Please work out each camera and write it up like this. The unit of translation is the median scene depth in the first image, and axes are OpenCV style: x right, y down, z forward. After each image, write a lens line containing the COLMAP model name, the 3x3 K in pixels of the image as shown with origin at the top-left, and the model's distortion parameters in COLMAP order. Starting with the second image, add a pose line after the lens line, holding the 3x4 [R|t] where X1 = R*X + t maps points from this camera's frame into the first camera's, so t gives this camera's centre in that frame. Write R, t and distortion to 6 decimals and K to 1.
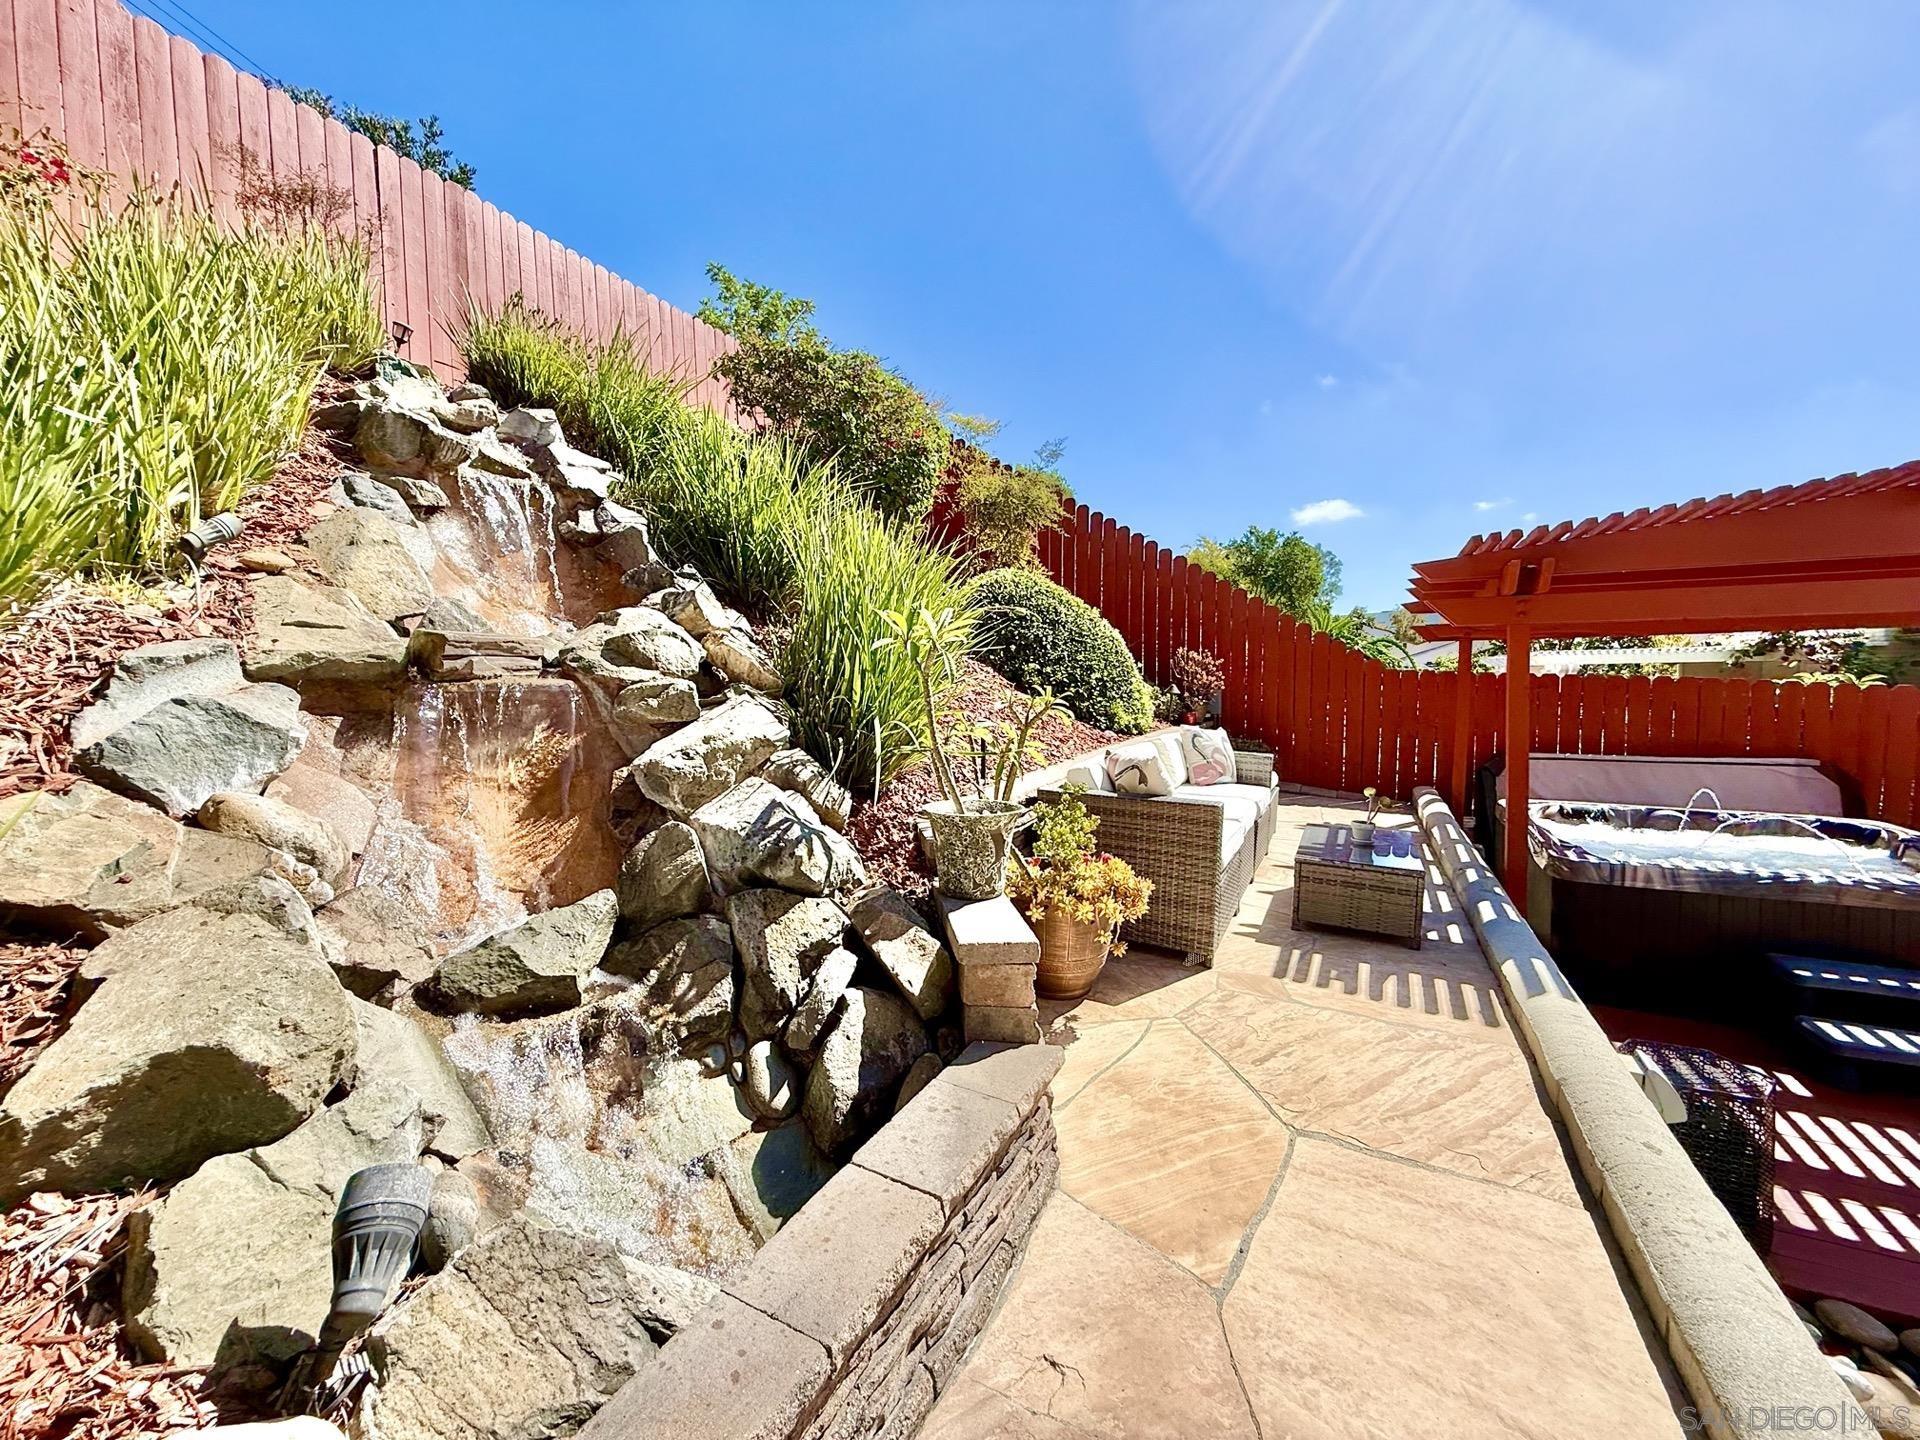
lens RADIAL K [[764.0, 0, 952.7], [0, 764.0, 721.2], [0, 0, 1]] dist [0.001167, -0.000047]
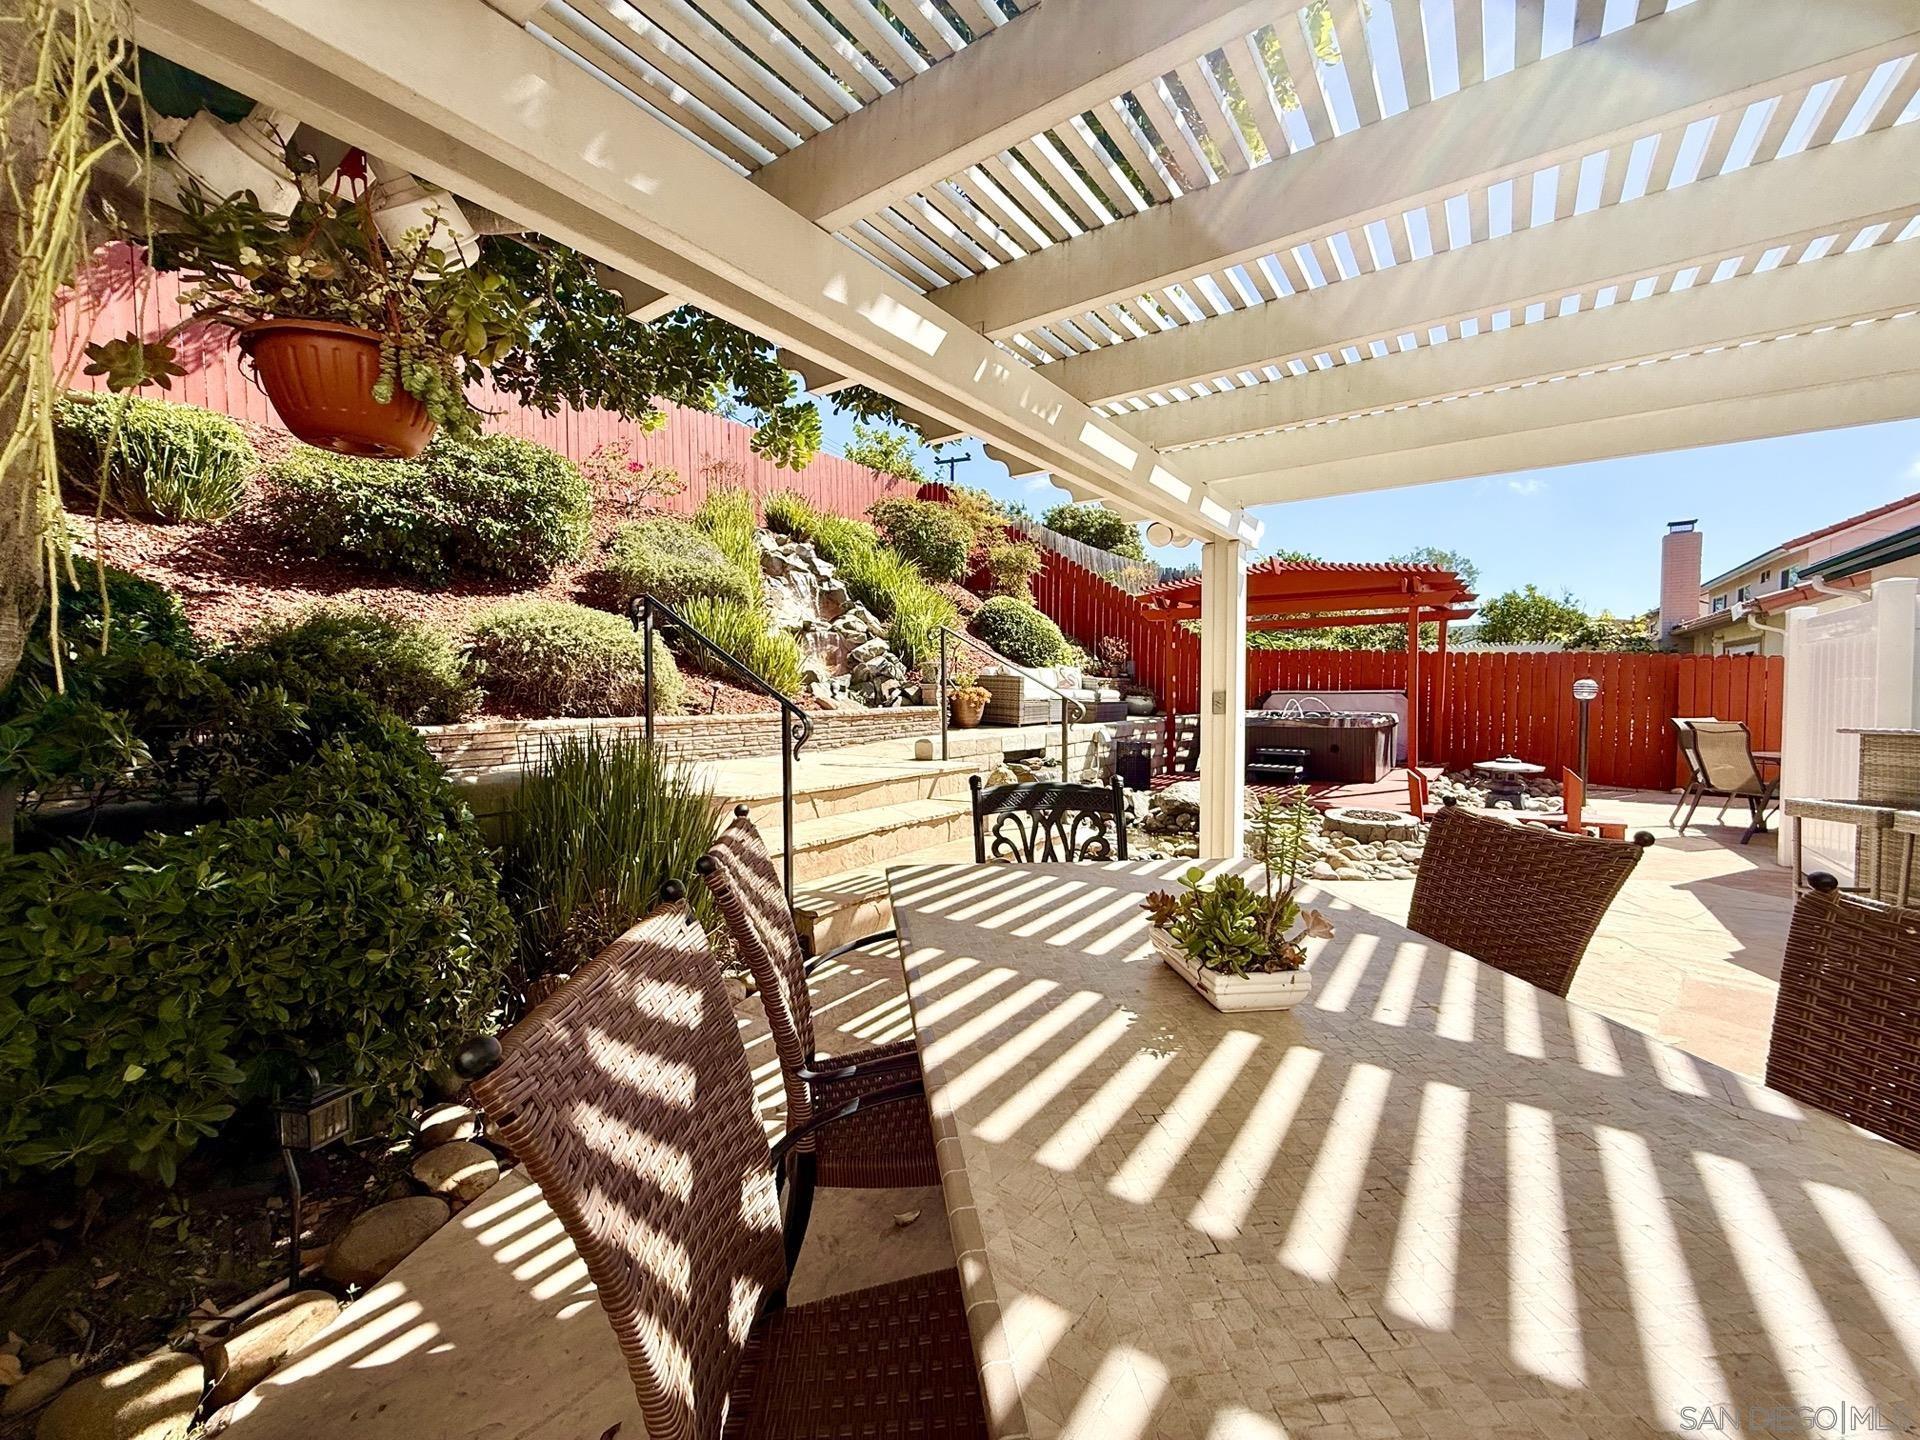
lens RADIAL K [[764.0, 0, 952.7], [0, 764.0, 721.2], [0, 0, 1]] dist [0.001167, -0.000047]
pose [[0.987638, 0.016361, -0.155897, 0.339756], [-0.018452, 0.999758, -0.011974, 0.205118], [0.155664, 0.014703, 0.987701, -1.316604]]
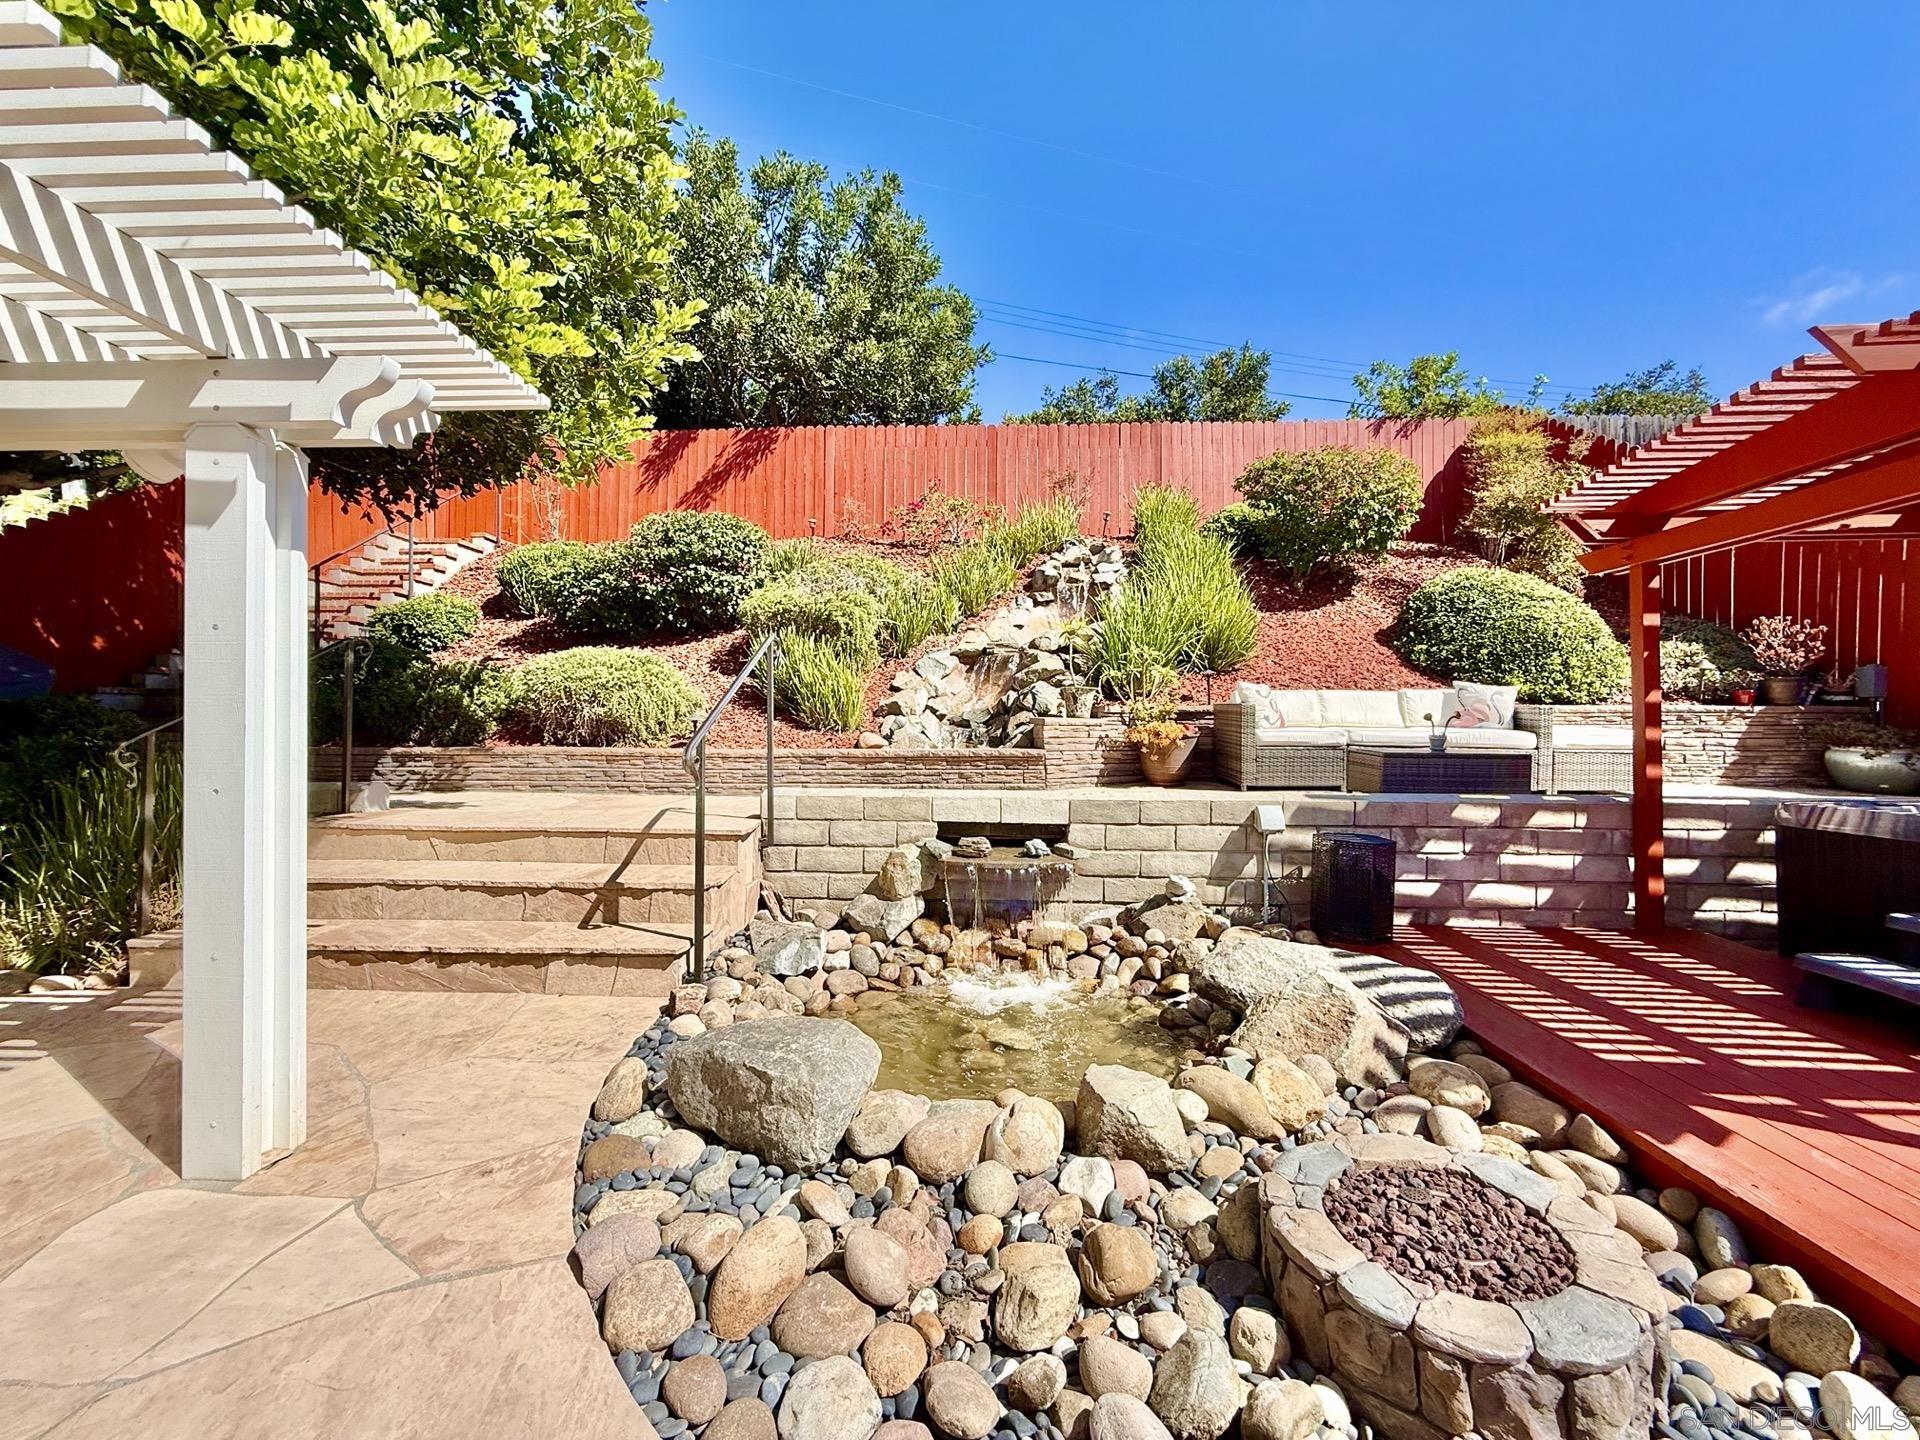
lens RADIAL K [[764.0, 0, 952.7], [0, 764.0, 721.2], [0, 0, 1]] dist [0.001167, -0.000047]
pose [[0.418555, 0.009004, -0.908147, 1.054401], [-0.062602, 0.997858, -0.018960, 0.139965], [0.906031, 0.064788, 0.418223, -0.261120]]
